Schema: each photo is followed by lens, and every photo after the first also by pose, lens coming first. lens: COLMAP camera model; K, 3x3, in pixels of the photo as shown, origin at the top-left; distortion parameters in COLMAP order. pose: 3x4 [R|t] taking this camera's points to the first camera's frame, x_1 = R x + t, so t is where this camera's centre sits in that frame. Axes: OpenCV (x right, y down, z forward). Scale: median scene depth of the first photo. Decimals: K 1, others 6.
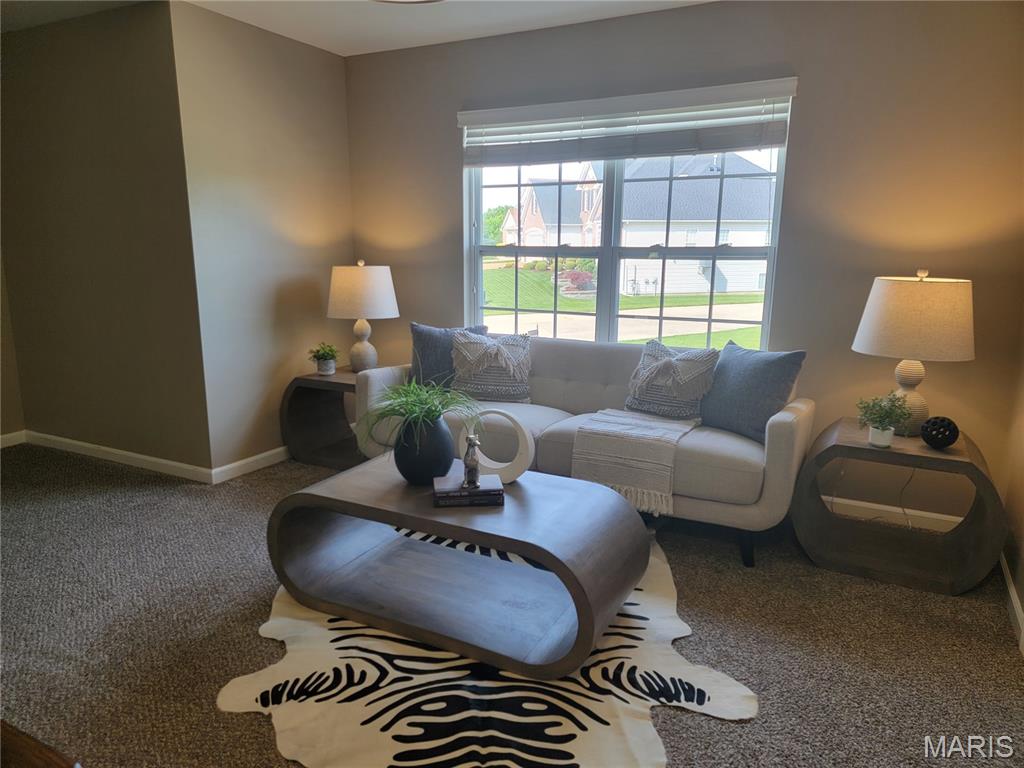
lens RADIAL K [[714.1, 0, 501.8], [0, 714.1, 379.5], [0, 0, 1]] dist [0.082367, -0.059487]
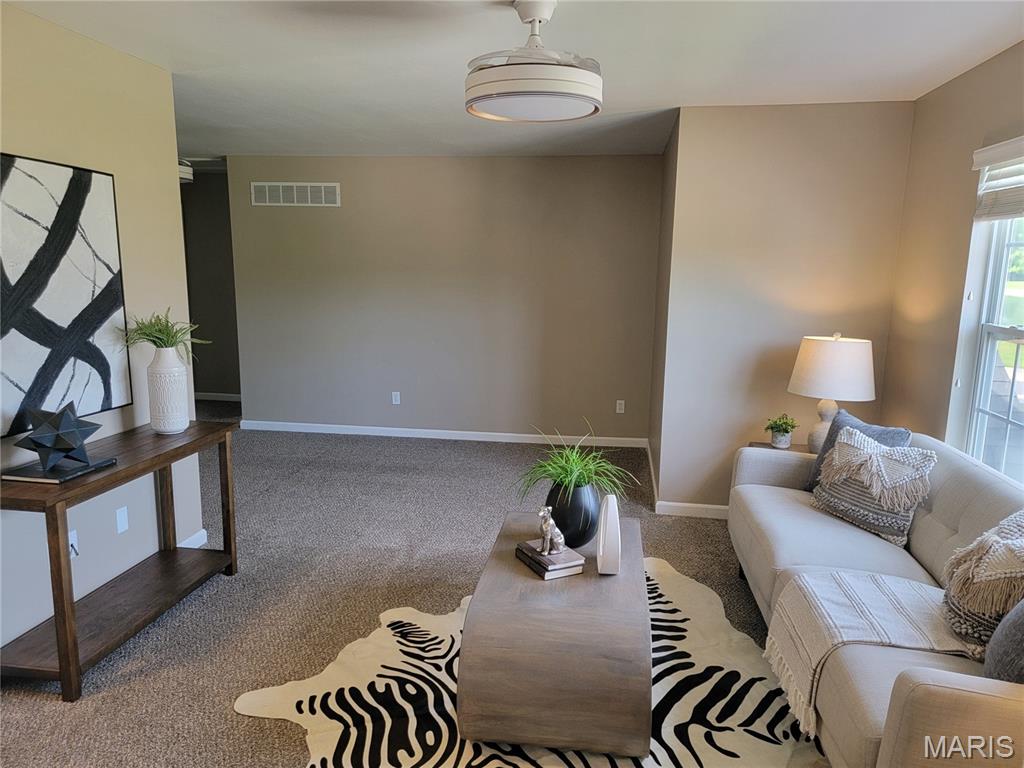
lens RADIAL K [[714.1, 0, 505.3], [0, 714.1, 390.5], [0, 0, 1]] dist [0.082367, -0.059487]
pose [[0.328470, 0.153728, -0.931920, 0.572845], [-0.188345, 0.977511, 0.094863, -0.114790], [0.925545, 0.144363, 0.350037, 0.340755]]
